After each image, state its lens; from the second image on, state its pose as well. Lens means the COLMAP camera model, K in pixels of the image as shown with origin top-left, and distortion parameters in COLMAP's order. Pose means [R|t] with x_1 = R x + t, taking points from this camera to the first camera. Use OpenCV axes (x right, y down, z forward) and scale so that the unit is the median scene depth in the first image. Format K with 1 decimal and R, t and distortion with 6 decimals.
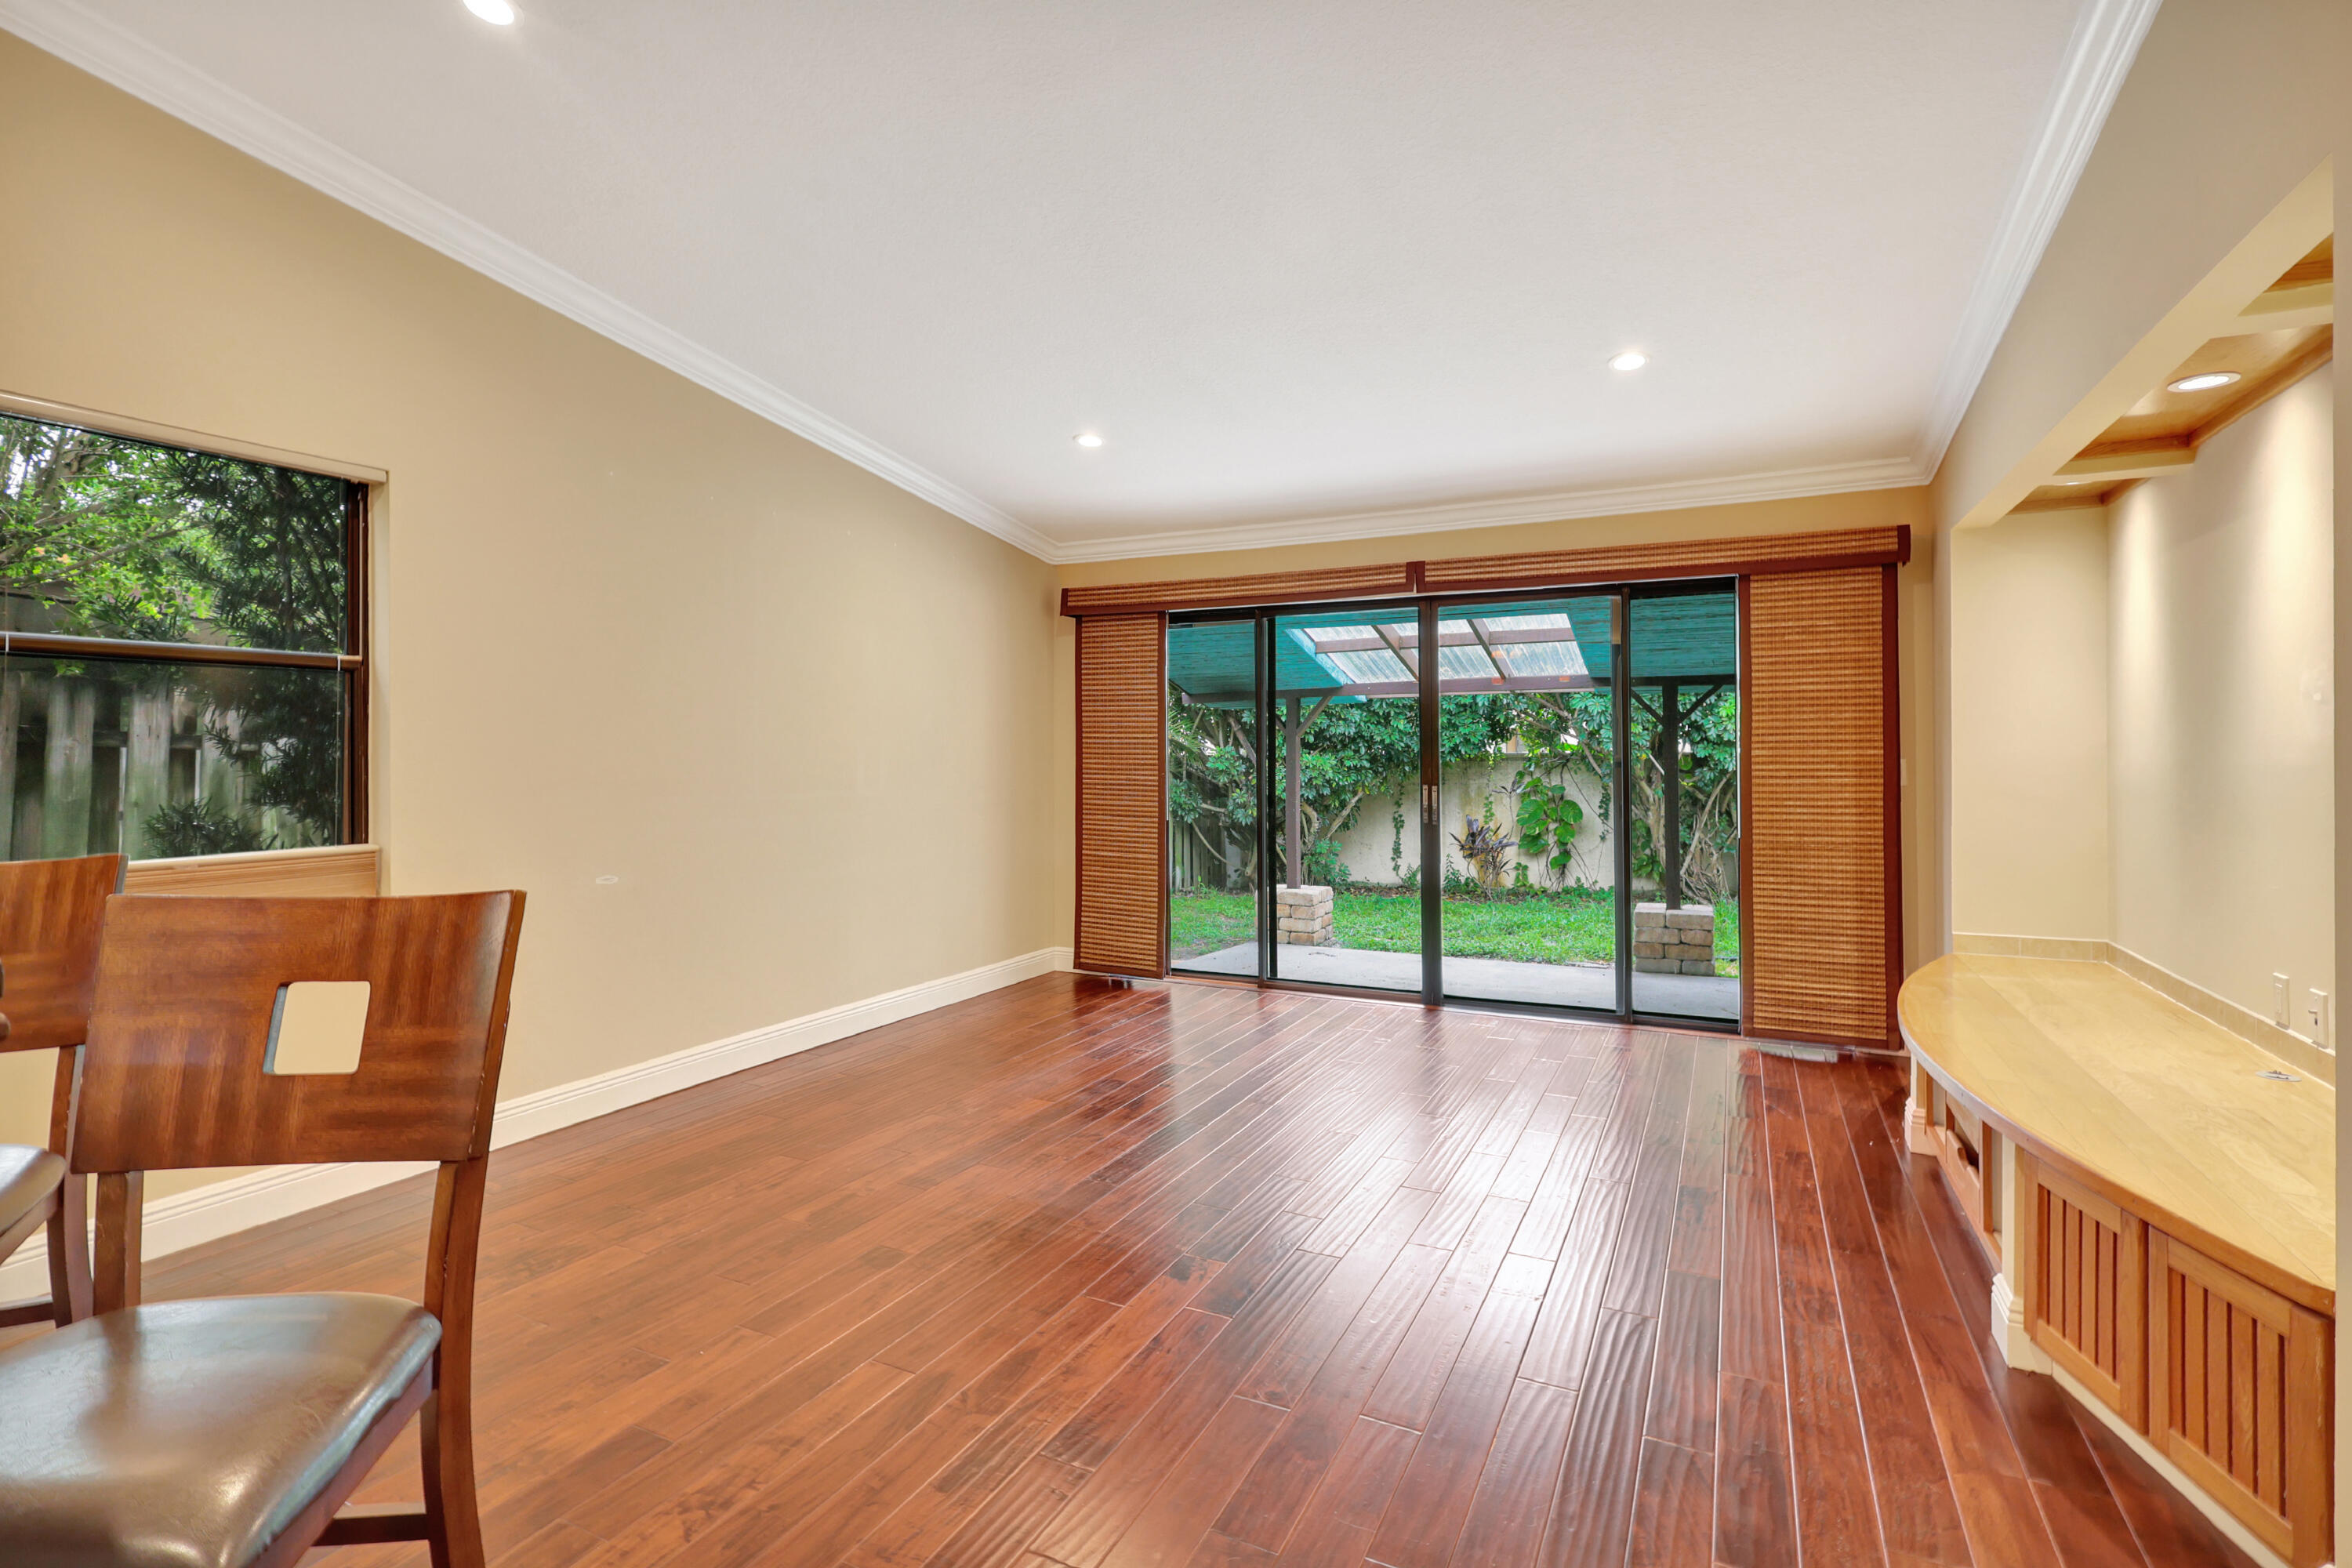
lens RADIAL K [[1099.6, 0, 1201.1], [0, 1099.6, 744.5], [0, 0, 1]] dist [-0.008059, 0.005164]
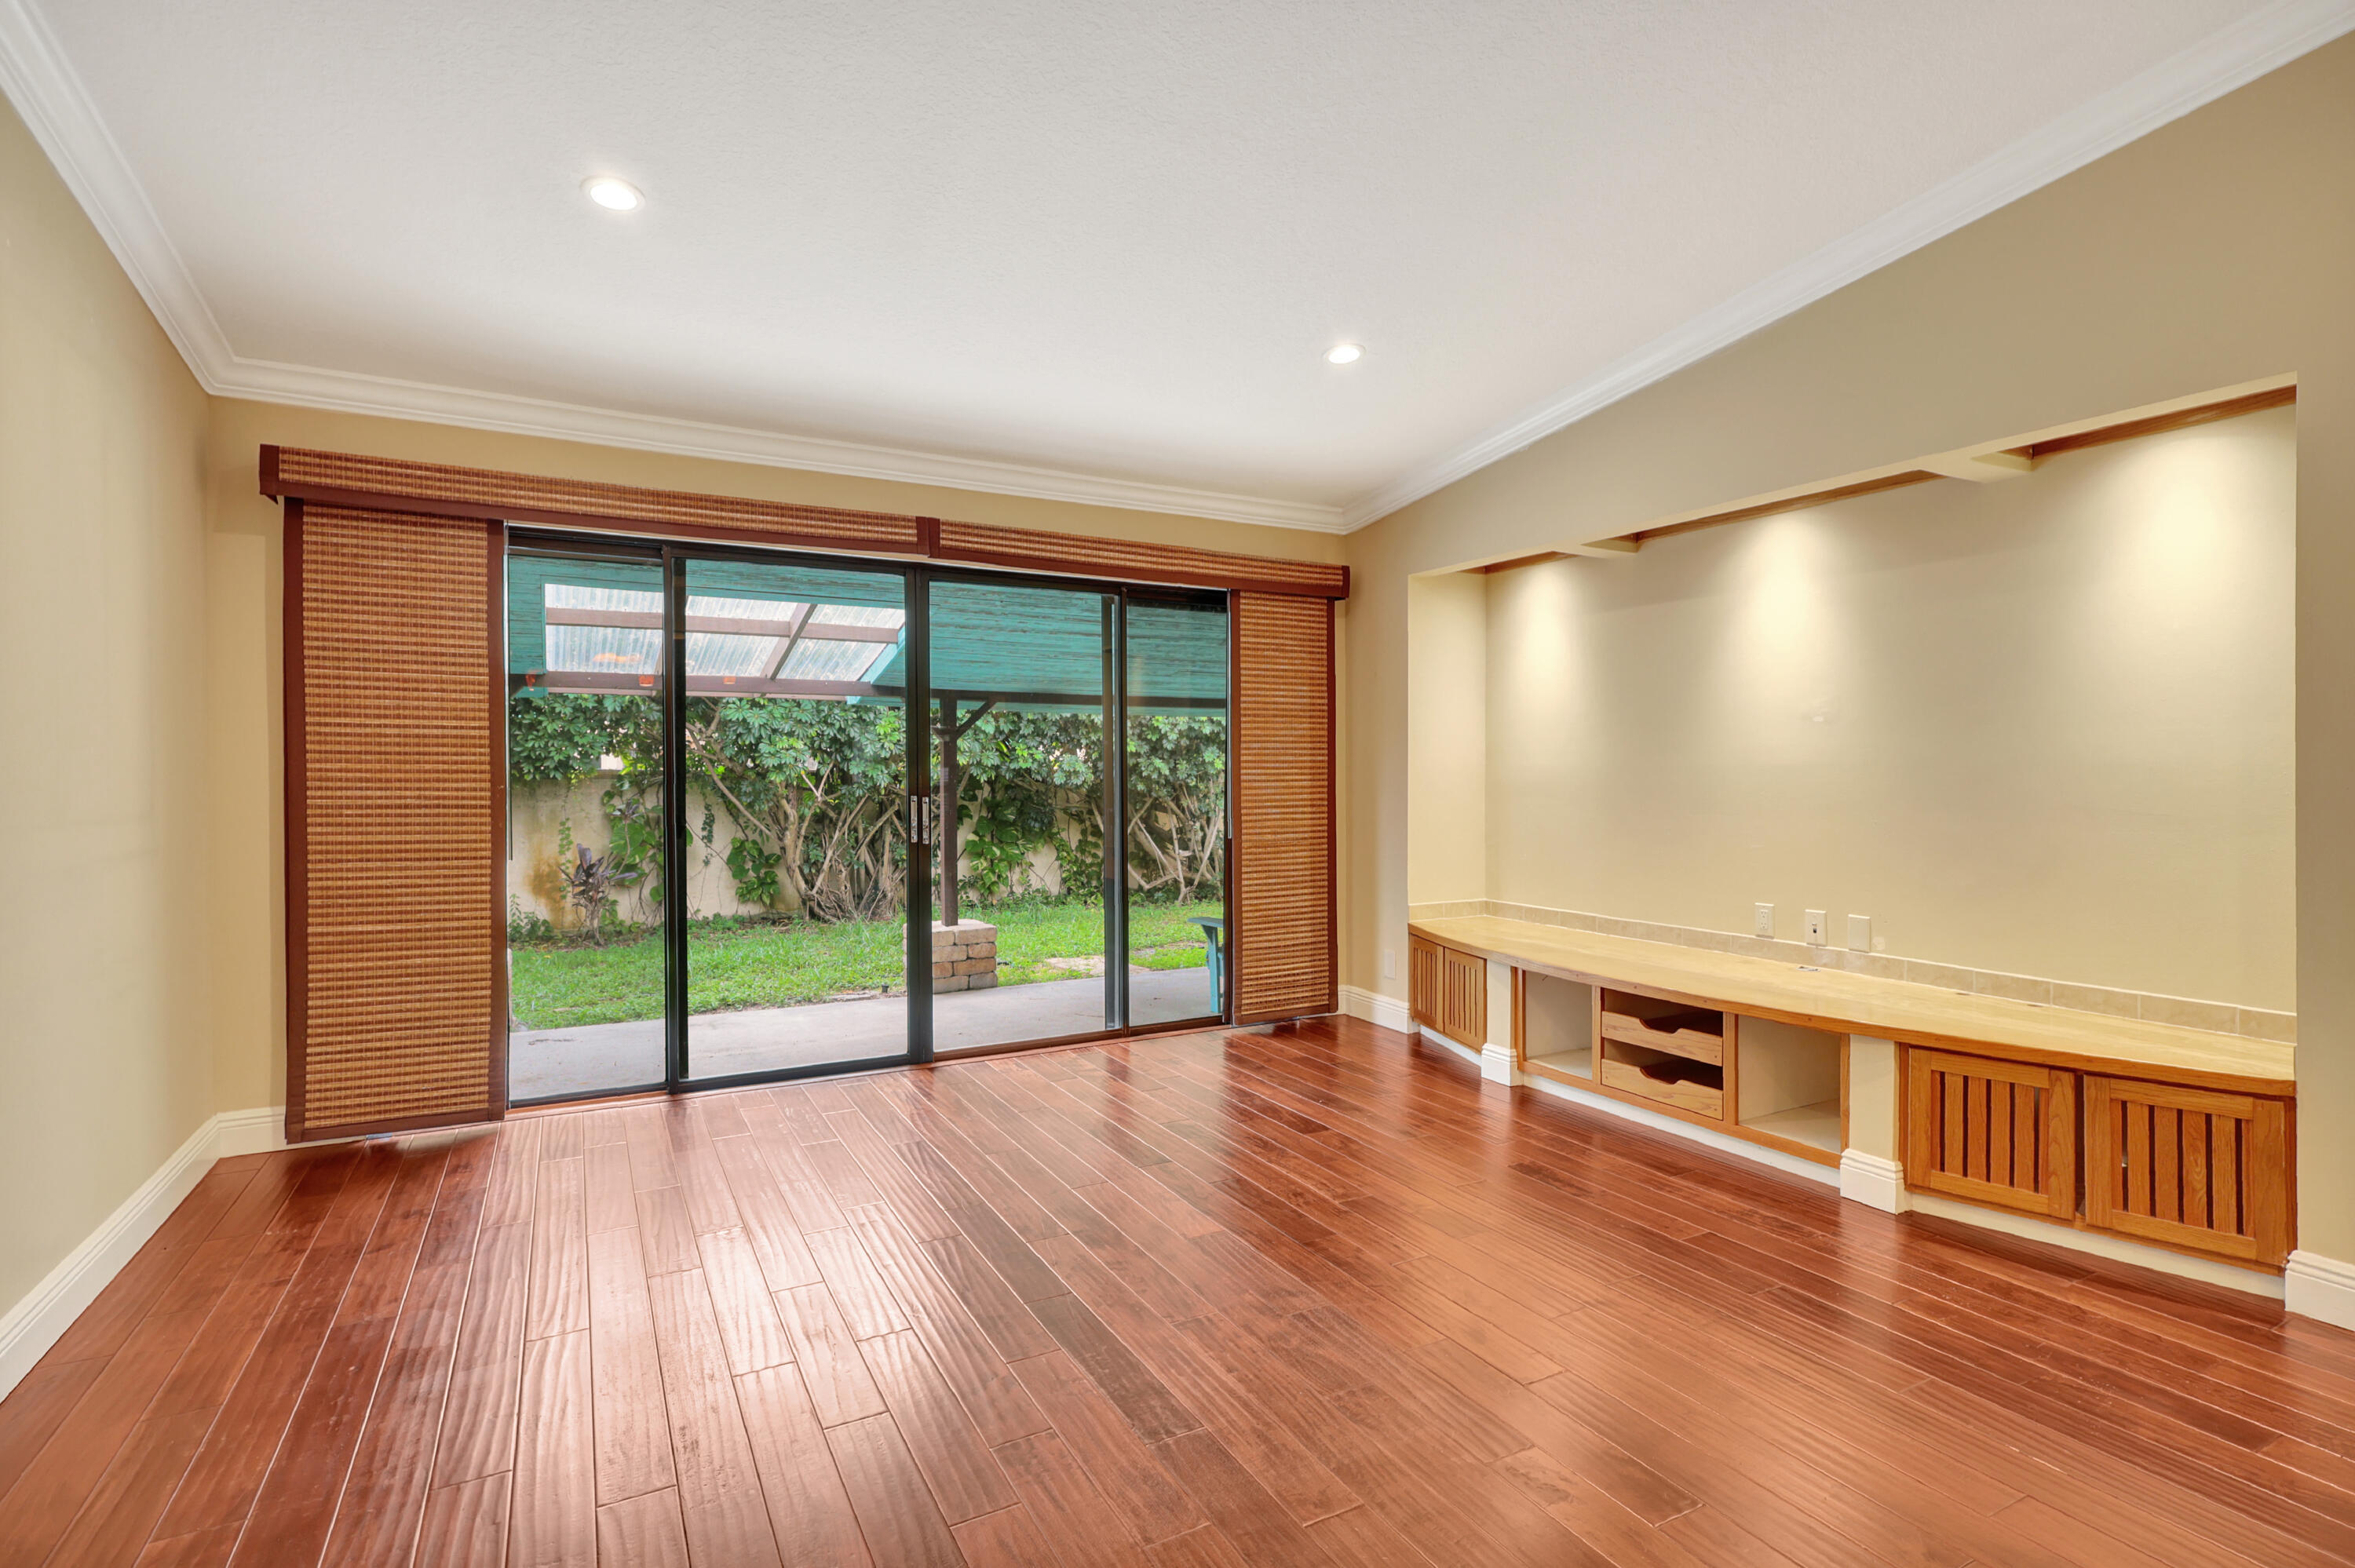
lens RADIAL K [[1100.8, 0, 1156.5], [0, 1100.8, 781.5], [0, 0, 1]] dist [-0.008059, 0.005164]
pose [[0.596126, -0.001805, 0.802889, -0.299205], [-0.008929, 0.999921, 0.008877, 0.014370], [-0.802841, -0.012461, 0.596062, 0.330688]]
